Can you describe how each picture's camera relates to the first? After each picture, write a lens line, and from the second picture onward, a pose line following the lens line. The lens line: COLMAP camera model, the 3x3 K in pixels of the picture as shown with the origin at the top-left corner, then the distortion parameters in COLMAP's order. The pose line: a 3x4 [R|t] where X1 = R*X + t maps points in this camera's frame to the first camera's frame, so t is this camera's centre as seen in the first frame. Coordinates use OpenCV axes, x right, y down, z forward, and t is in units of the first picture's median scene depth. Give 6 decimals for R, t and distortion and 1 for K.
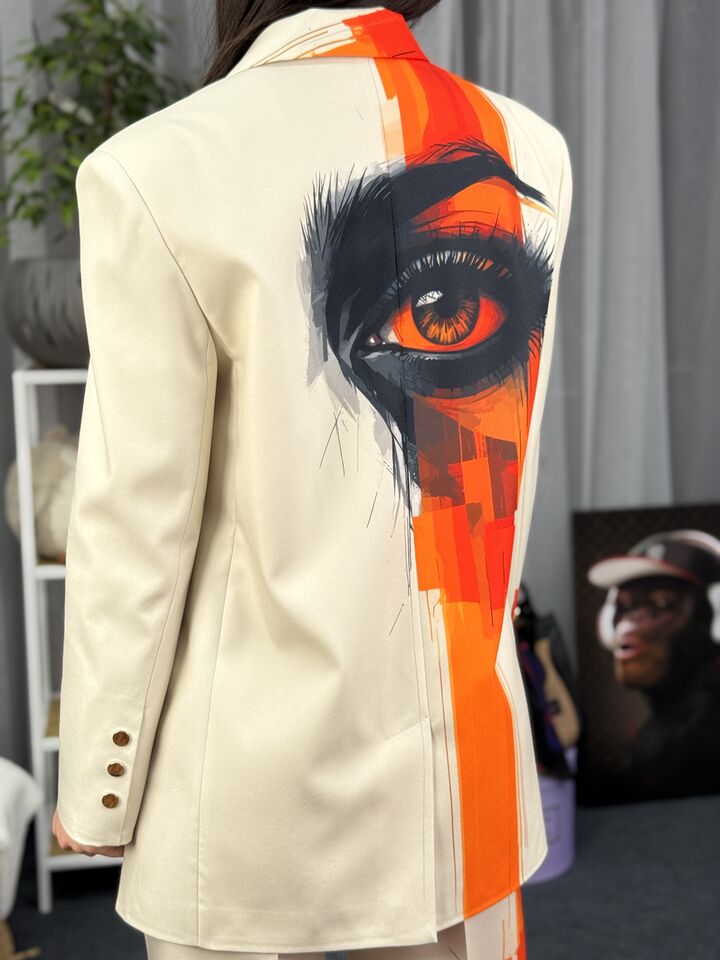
lens RADIAL K [[1355.1, 0, 367.9], [0, 1355.1, 471.6], [0, 0, 1]] dist [0.102856, 0.000000]
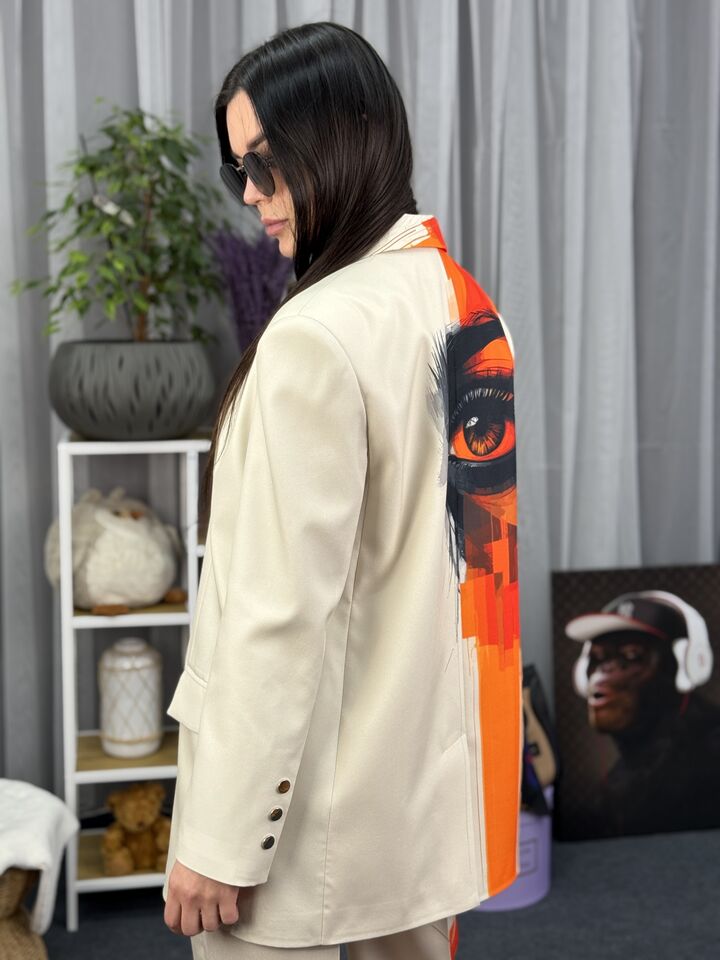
lens RADIAL K [[1355.1, 0, 365.0], [0, 1355.1, 481.6], [0, 0, 1]] dist [0.102856, 0.000000]
pose [[0.999680, 0.013184, 0.021574, -0.029930], [-0.012481, 0.999398, -0.032378, -0.007589], [-0.021988, 0.032098, 0.999243, -0.122338]]
